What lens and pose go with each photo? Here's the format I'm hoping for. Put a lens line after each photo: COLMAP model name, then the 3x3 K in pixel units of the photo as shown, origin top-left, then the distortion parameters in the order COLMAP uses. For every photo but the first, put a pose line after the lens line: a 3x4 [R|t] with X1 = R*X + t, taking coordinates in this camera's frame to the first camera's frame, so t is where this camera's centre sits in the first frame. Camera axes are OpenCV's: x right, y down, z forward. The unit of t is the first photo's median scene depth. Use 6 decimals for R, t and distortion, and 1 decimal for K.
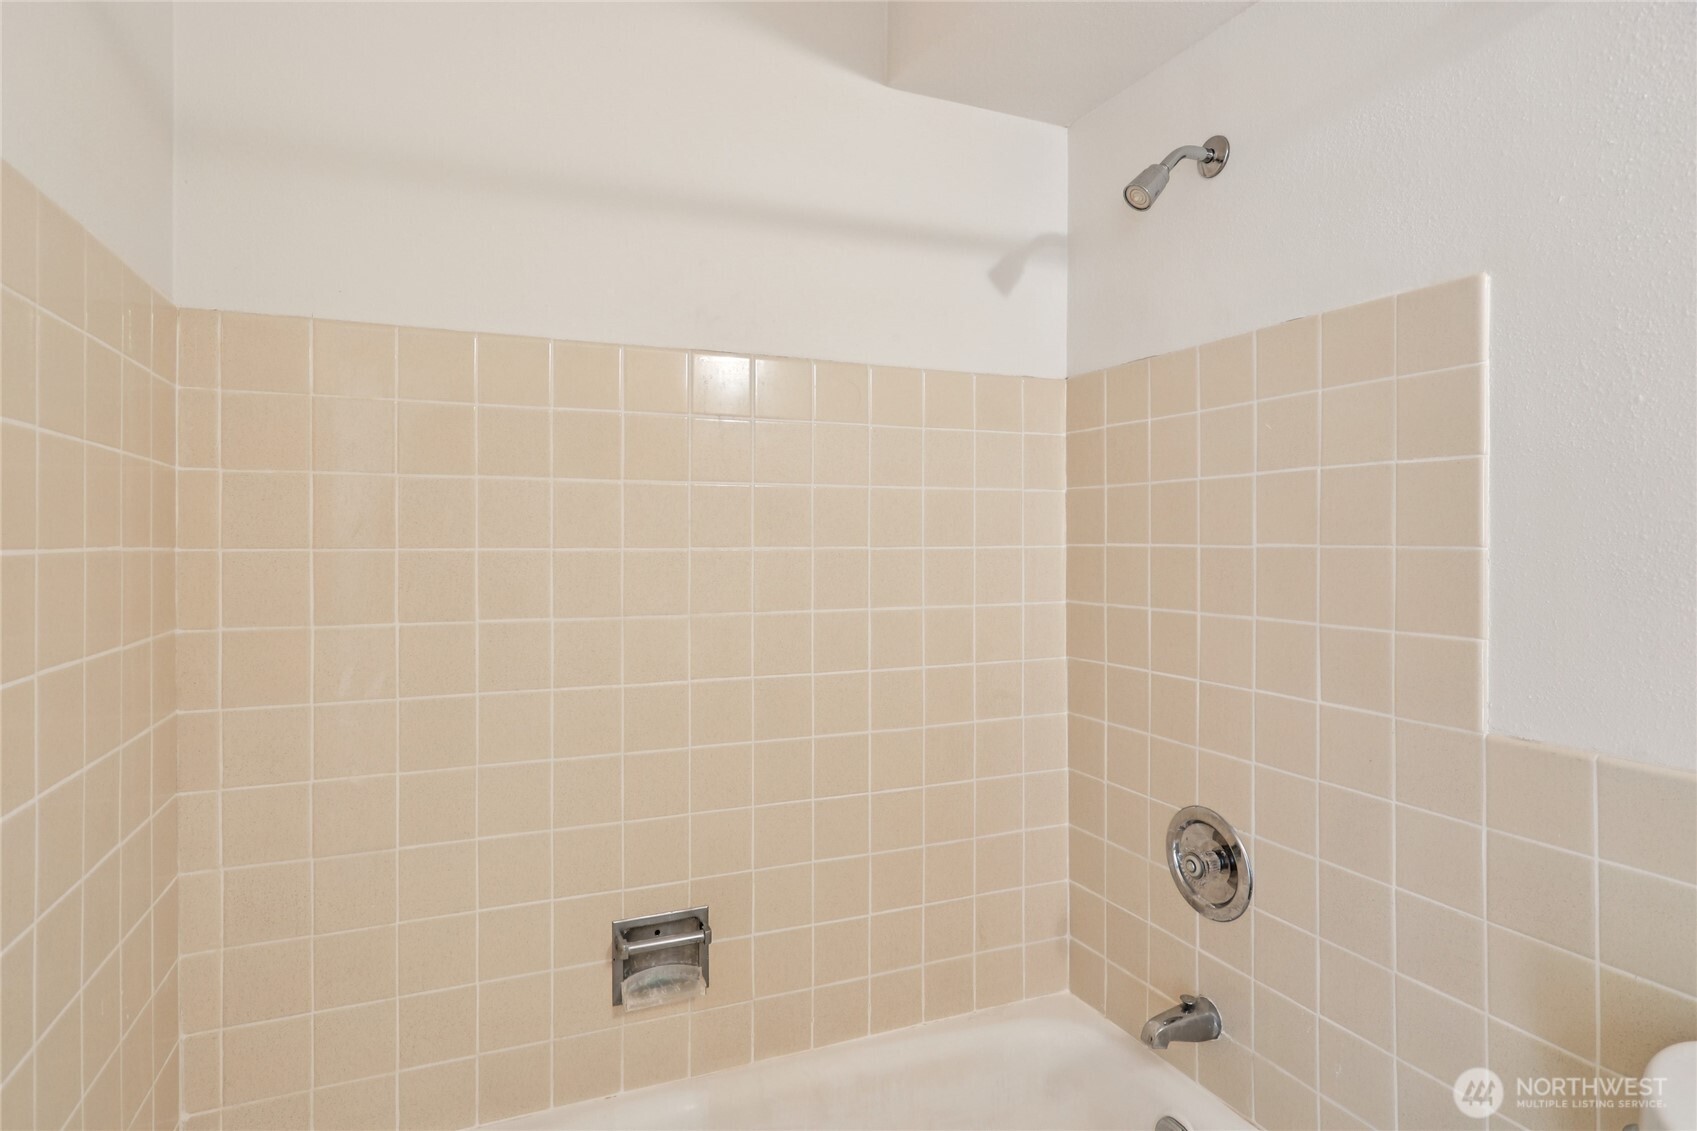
lens RADIAL K [[808.4, 0, 861.0], [0, 808.4, 562.1], [0, 0, 1]] dist [0.002724, 0.001193]
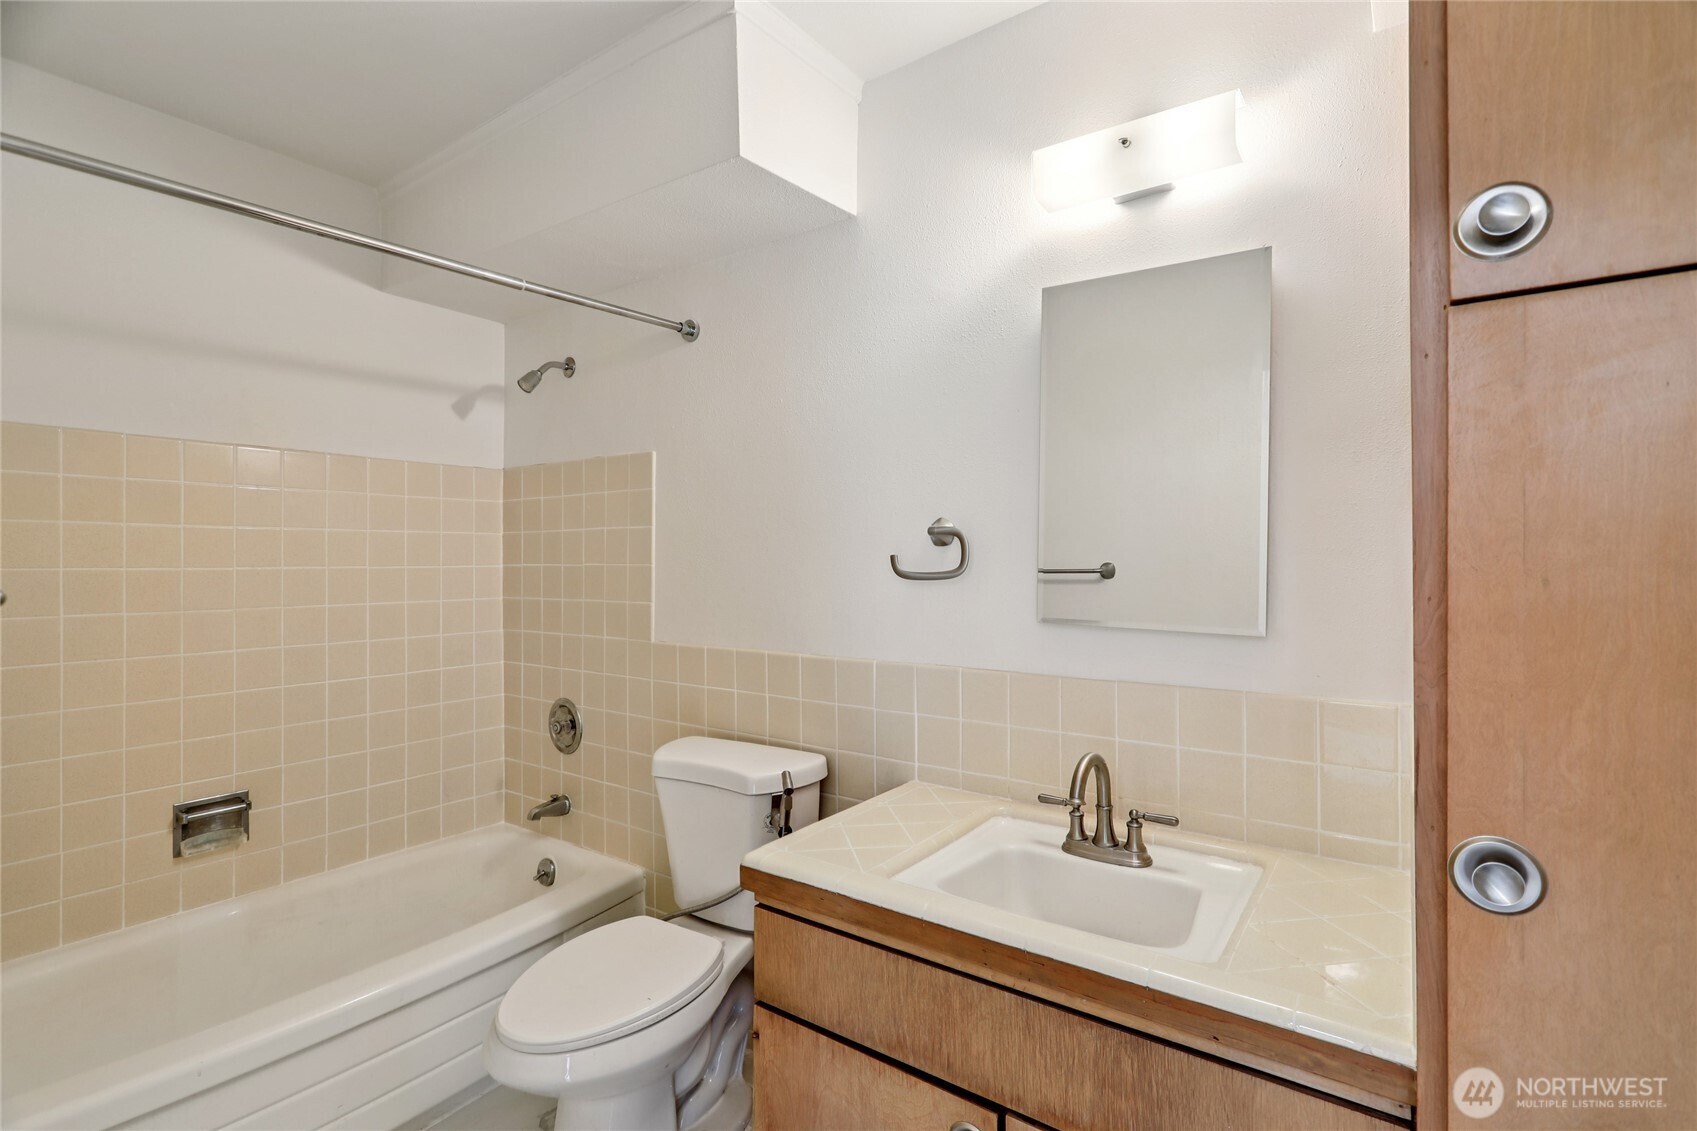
lens RADIAL K [[808.4, 0, 861.0], [0, 808.4, 562.1], [0, 0, 1]] dist [0.002724, 0.001193]
pose [[0.881969, -0.002351, 0.471301, 0.129322], [0.015724, 0.999578, -0.024440, 0.031052], [-0.471044, 0.028966, 0.881634, -1.023911]]
